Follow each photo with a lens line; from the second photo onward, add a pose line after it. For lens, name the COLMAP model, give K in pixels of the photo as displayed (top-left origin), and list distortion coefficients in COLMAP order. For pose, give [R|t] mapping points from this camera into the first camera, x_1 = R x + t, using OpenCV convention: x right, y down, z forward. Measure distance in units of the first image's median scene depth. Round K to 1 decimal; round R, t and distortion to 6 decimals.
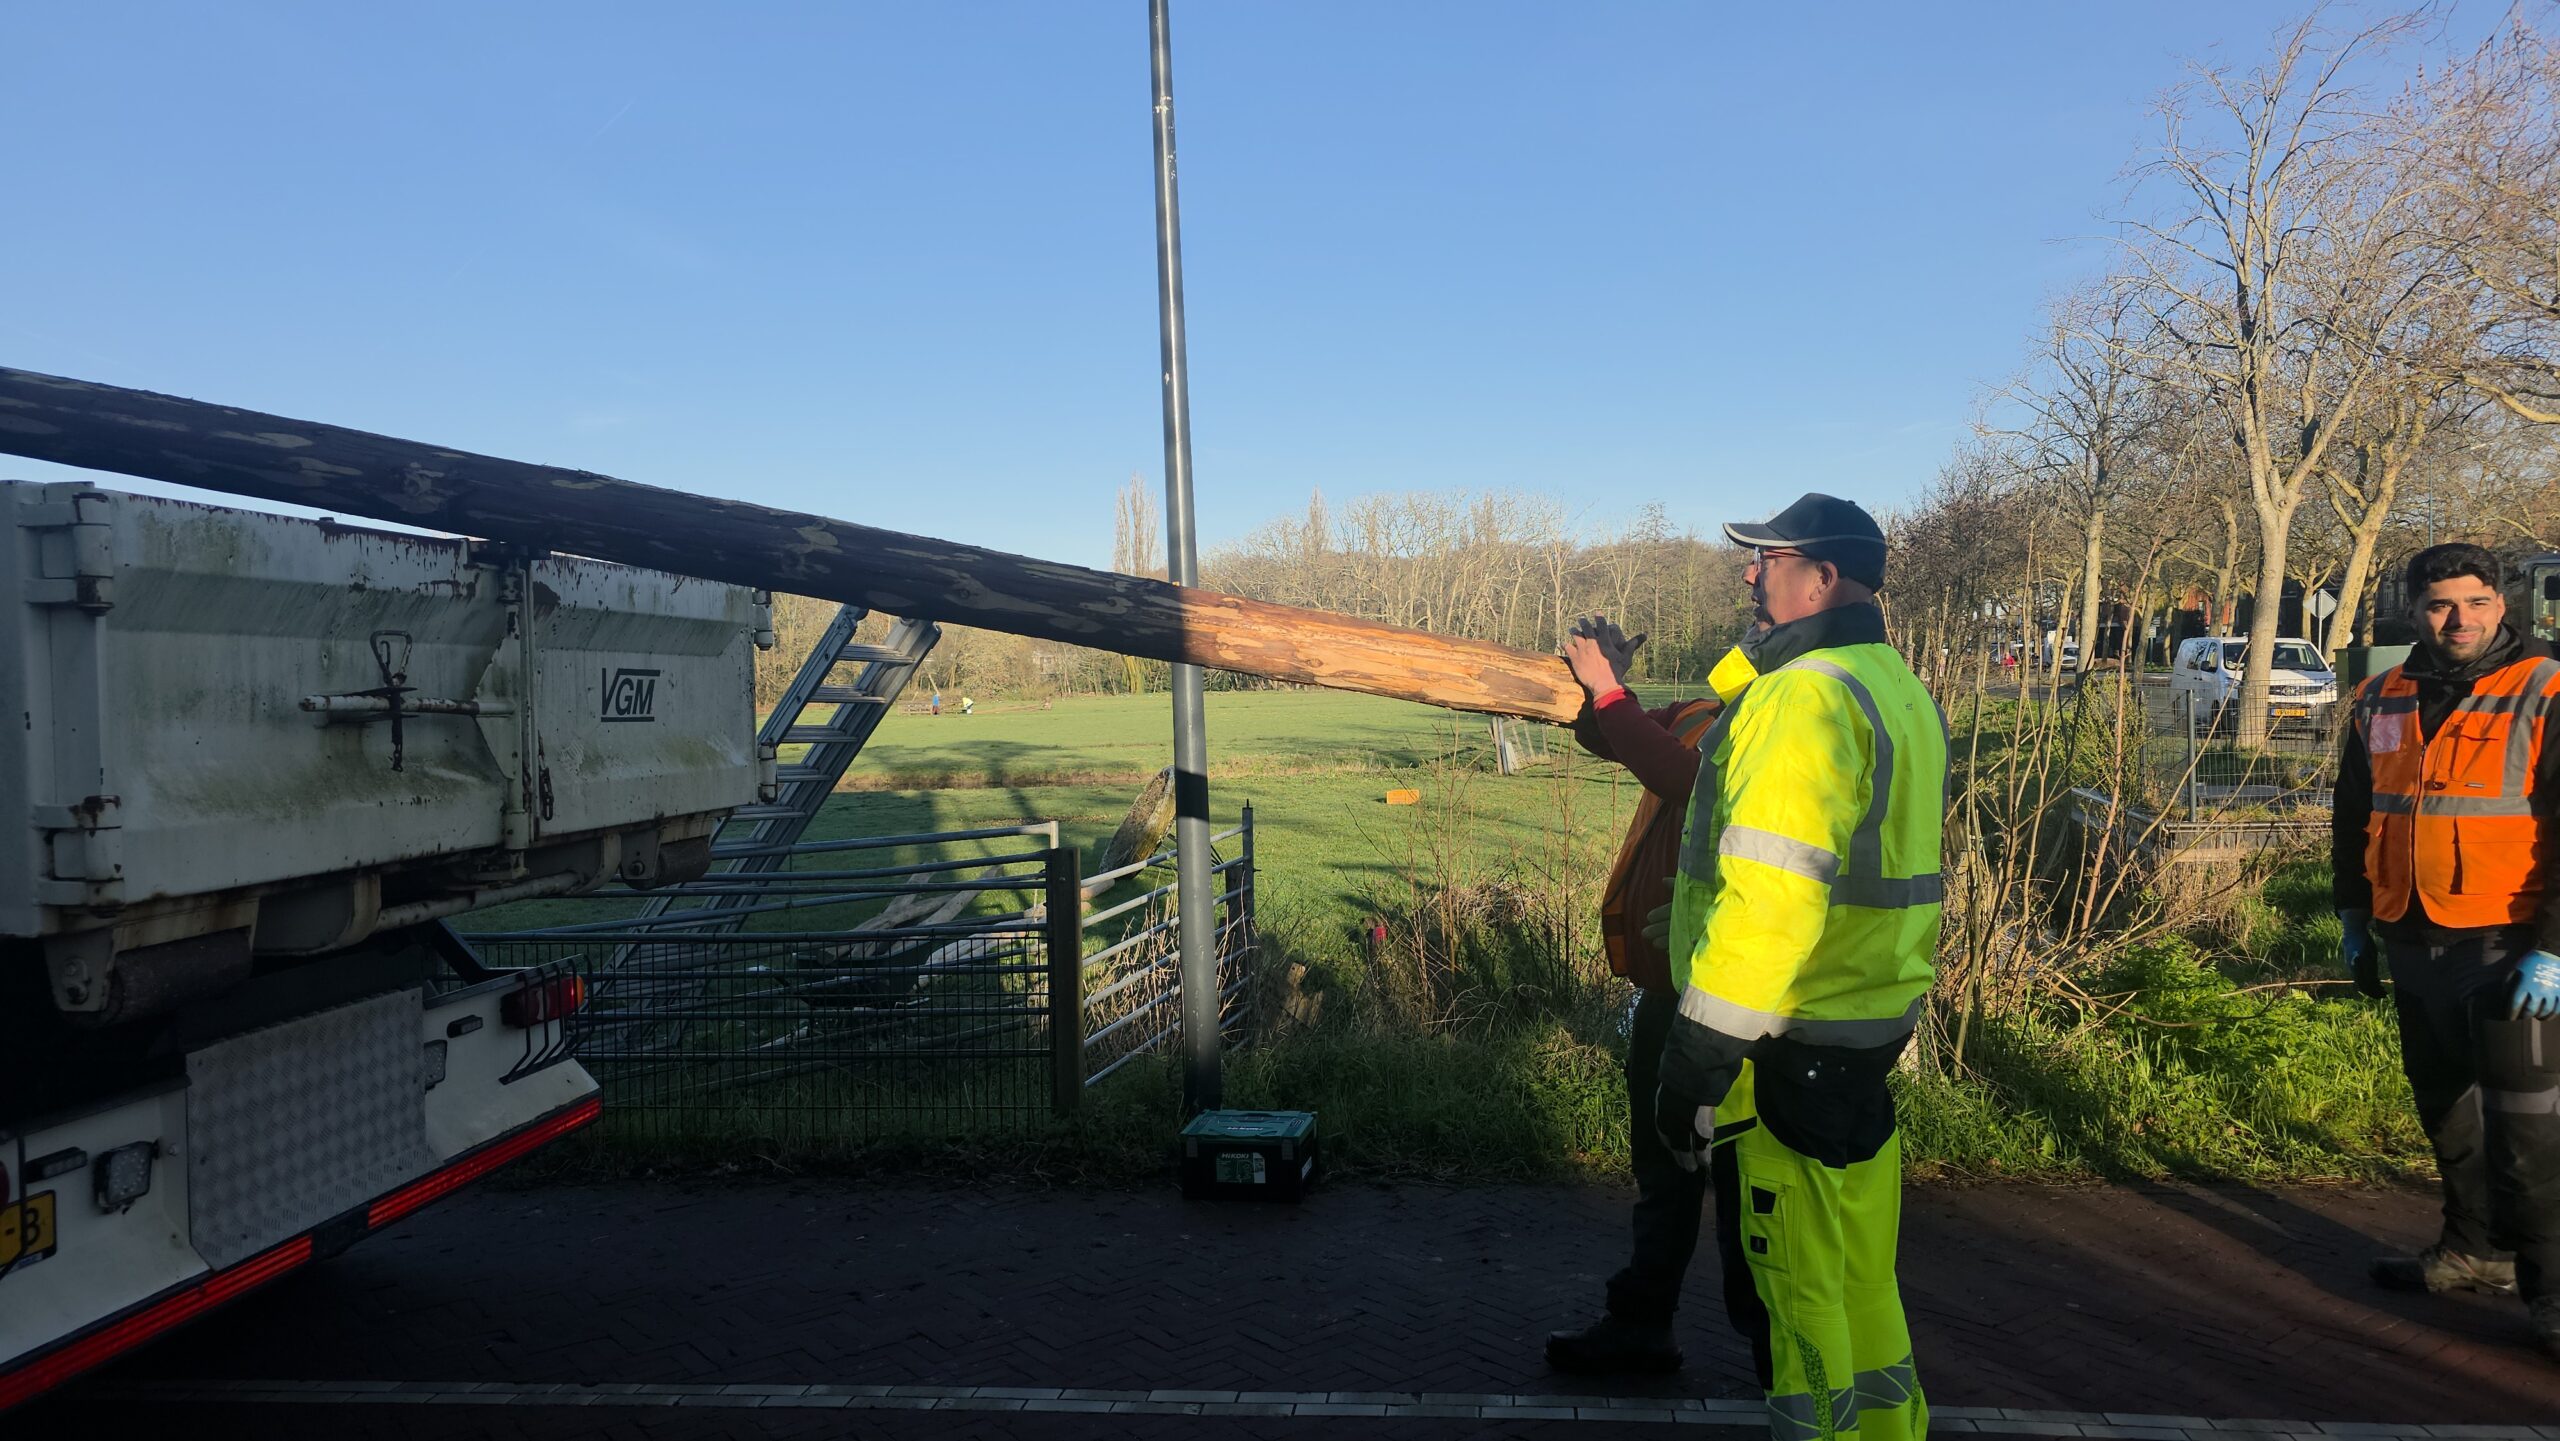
lens RADIAL K [[1741.3, 0, 1280.0], [0, 1741.3, 720.5], [0, 0, 1]] dist [0.000898, -0.000402]
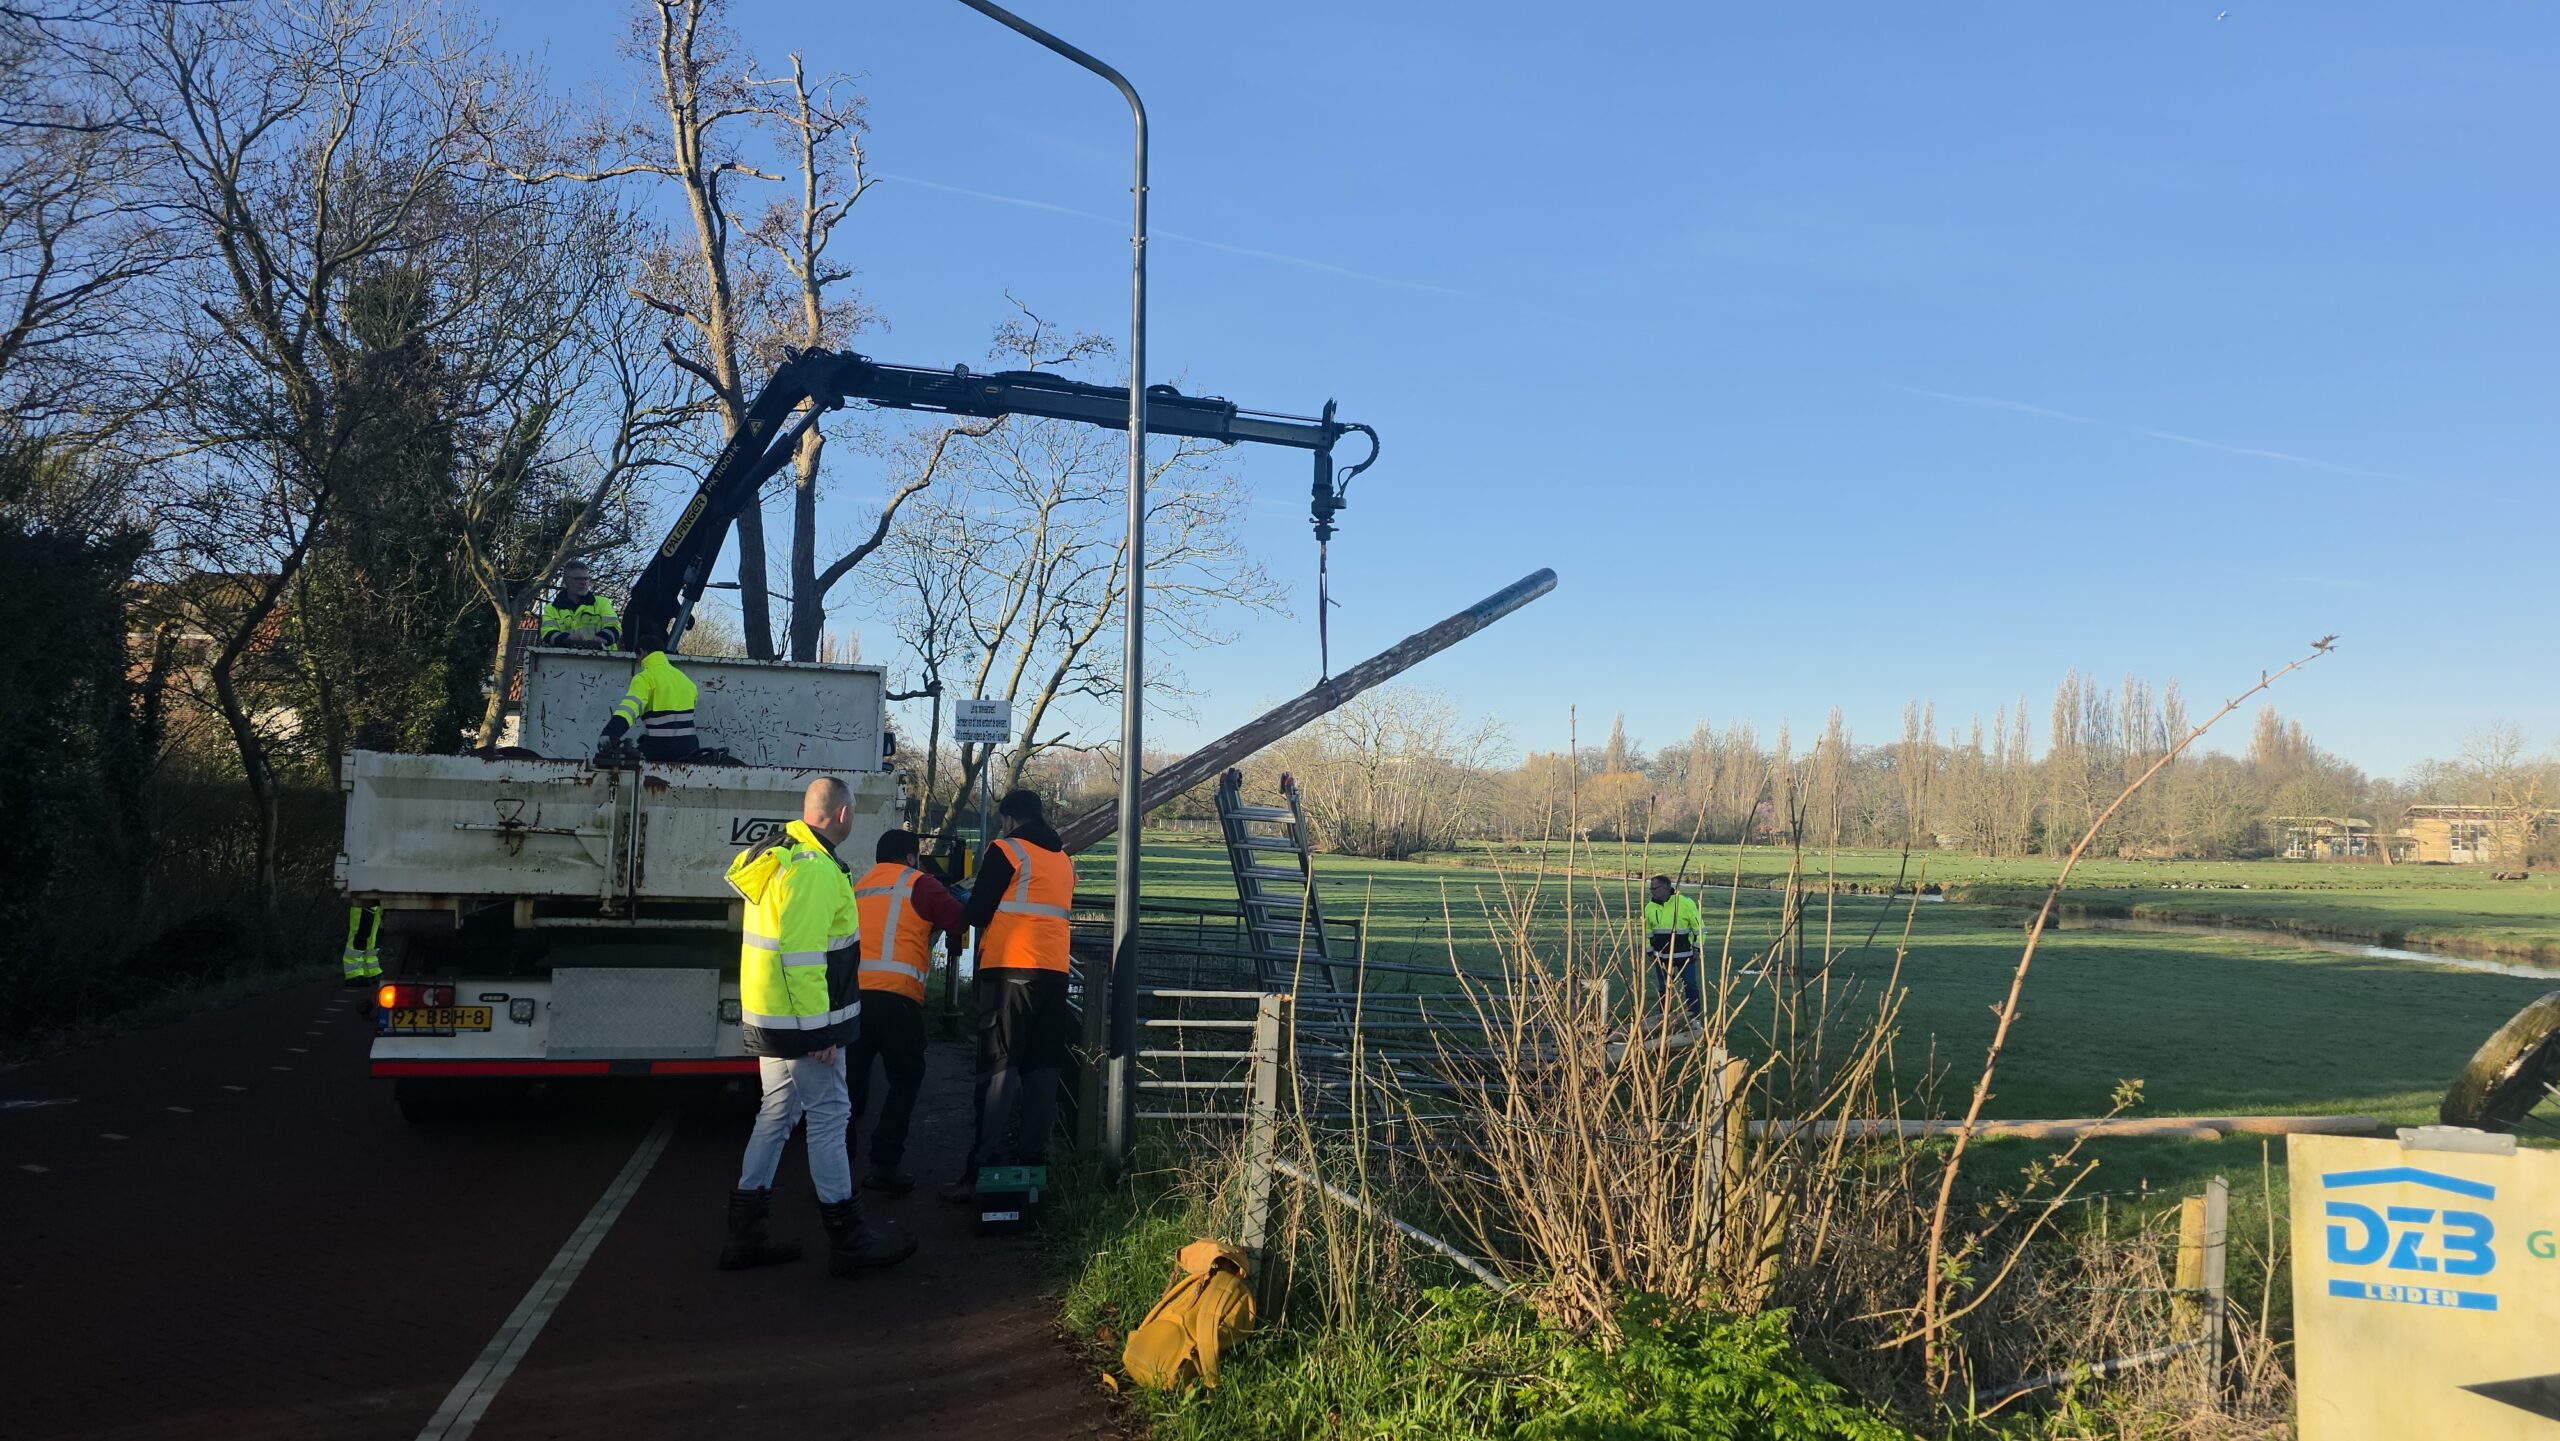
lens RADIAL K [[1741.3, 0, 1280.0], [0, 1741.3, 720.5], [0, 0, 1]] dist [0.000898, -0.000402]
pose [[0.340654, -0.021355, -0.939946, 0.500988], [-0.054926, 0.997583, -0.042571, -0.026894], [0.938583, 0.066129, 0.338658, 0.272337]]
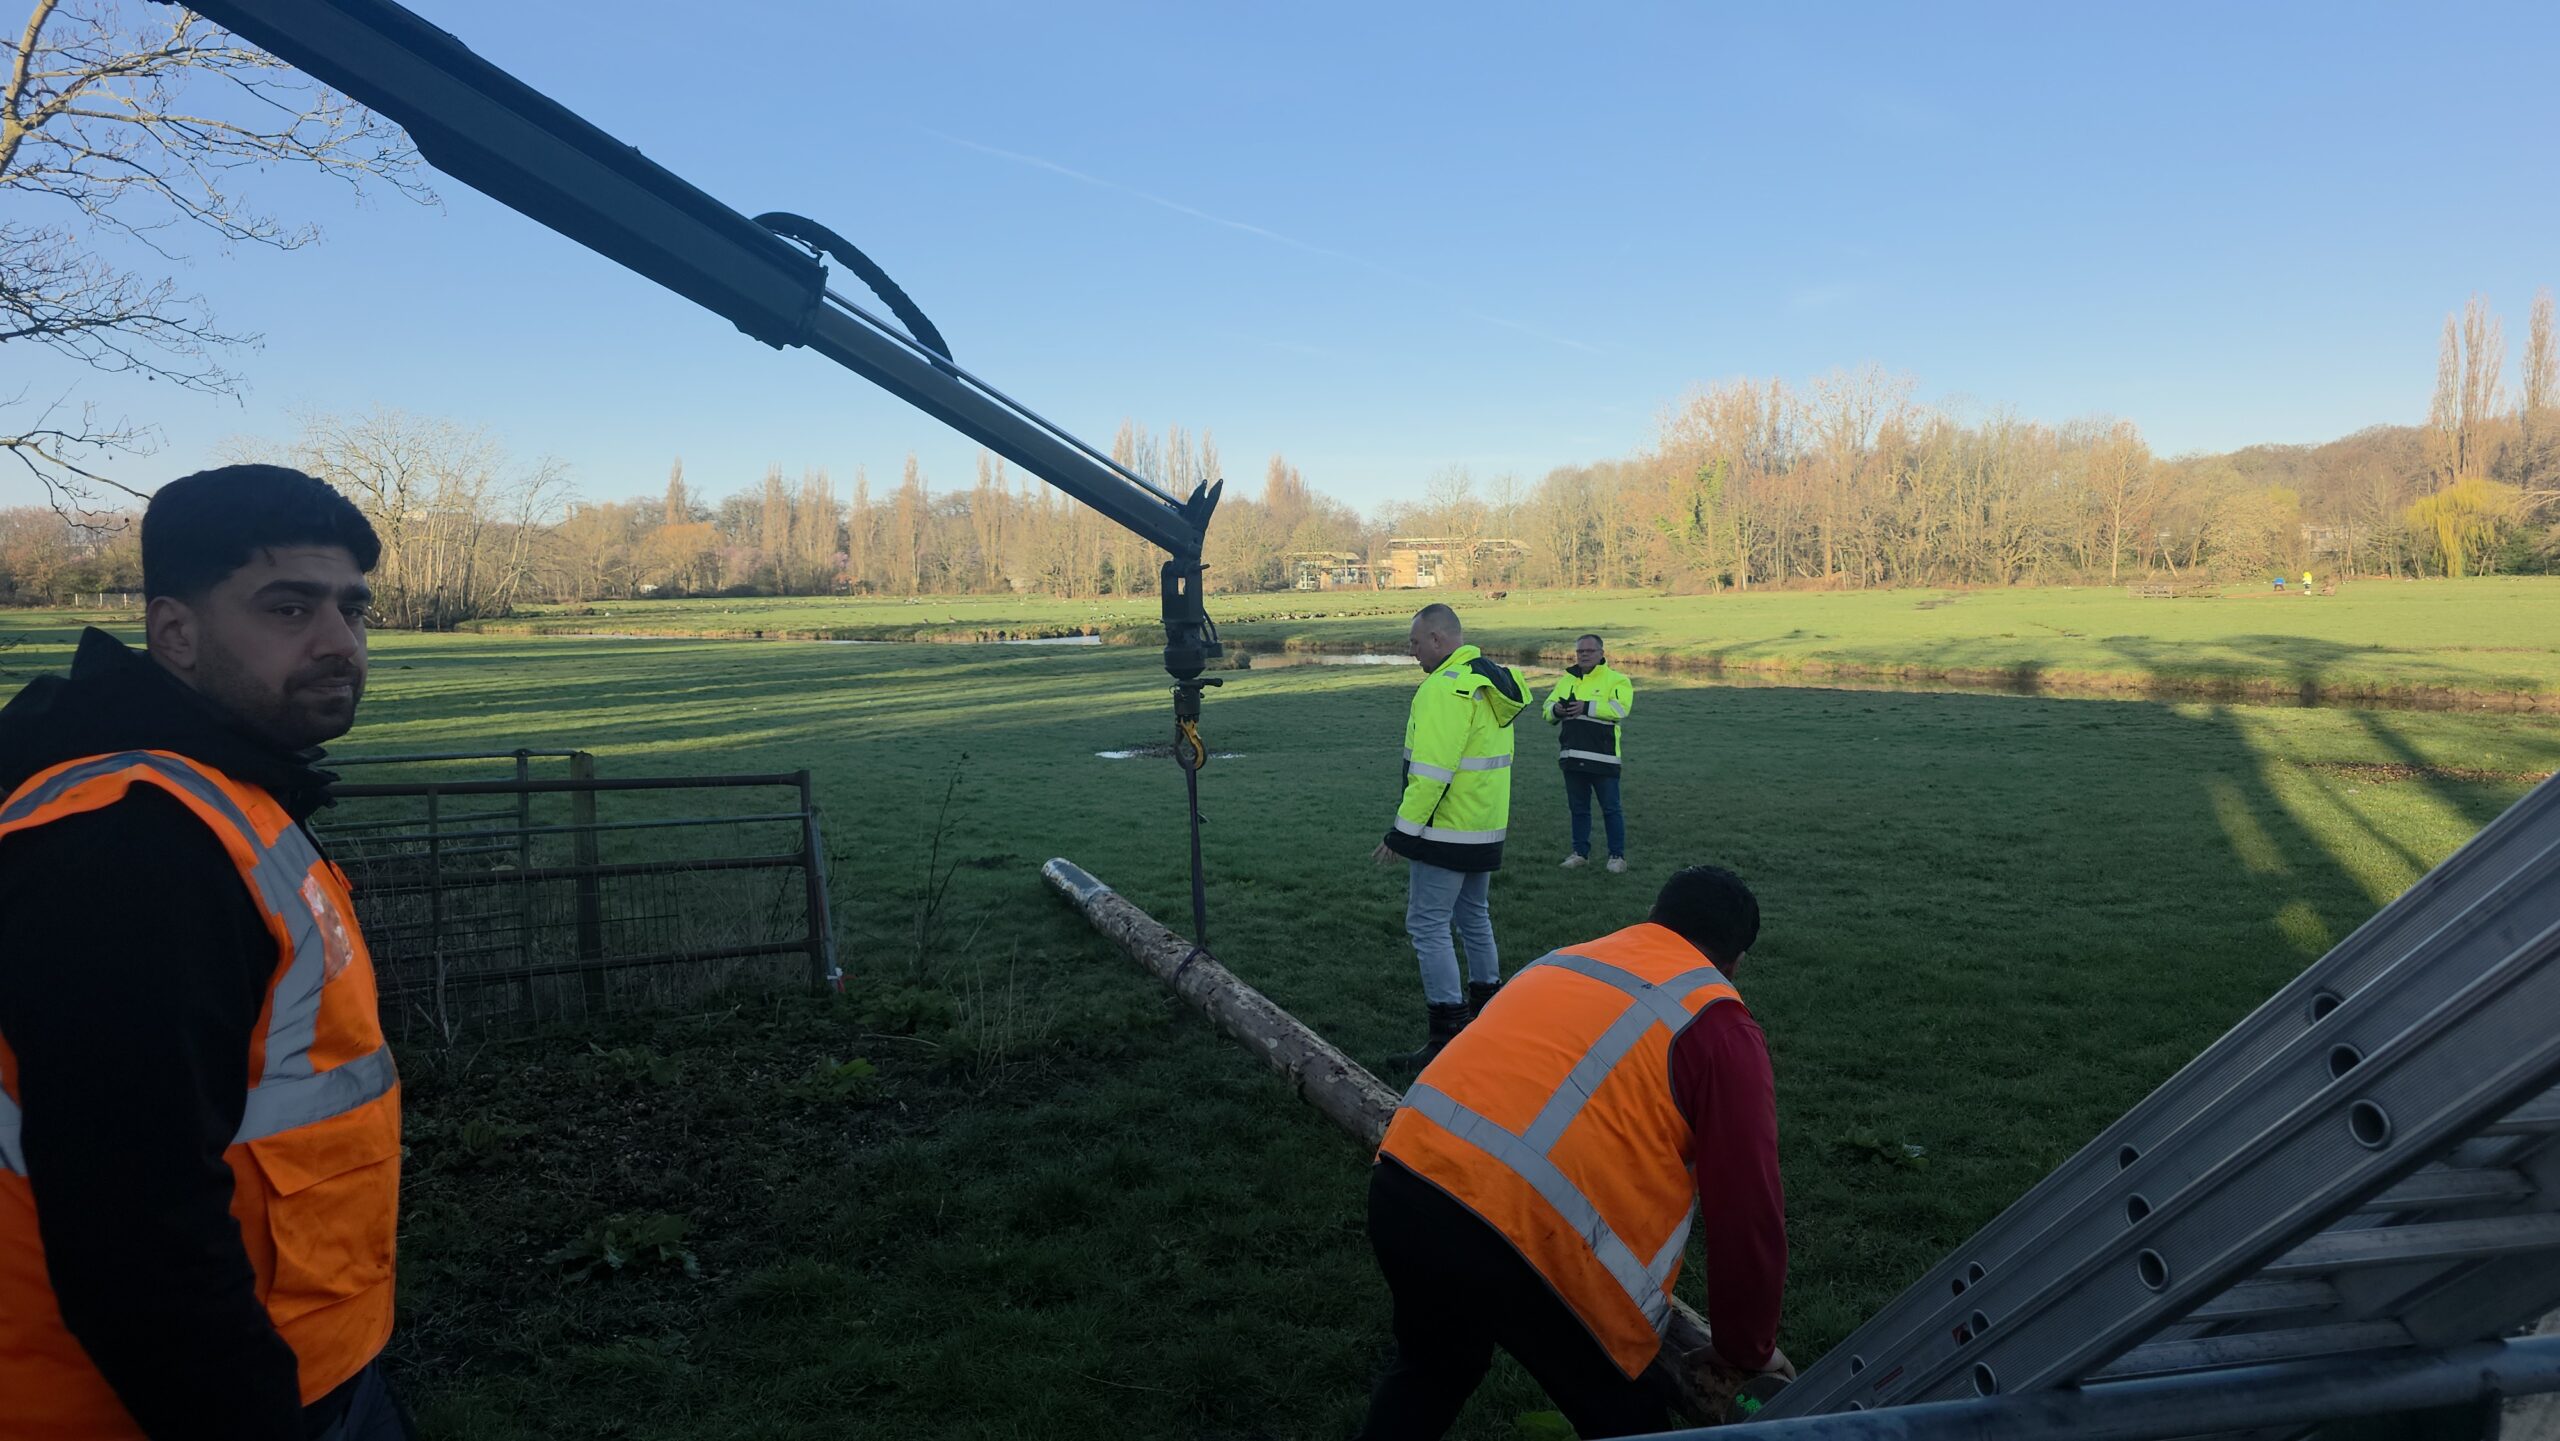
lens RADIAL K [[1688.0, 0, 1280.0], [0, 1688.0, 720.5], [0, 0, 1]] dist [0.006824, -0.000069]
pose [[0.784277, 0.065648, -0.616928, -0.142013], [-0.020713, 0.996602, 0.079718, -0.003856], [0.620065, -0.049742, 0.782972, 0.406932]]
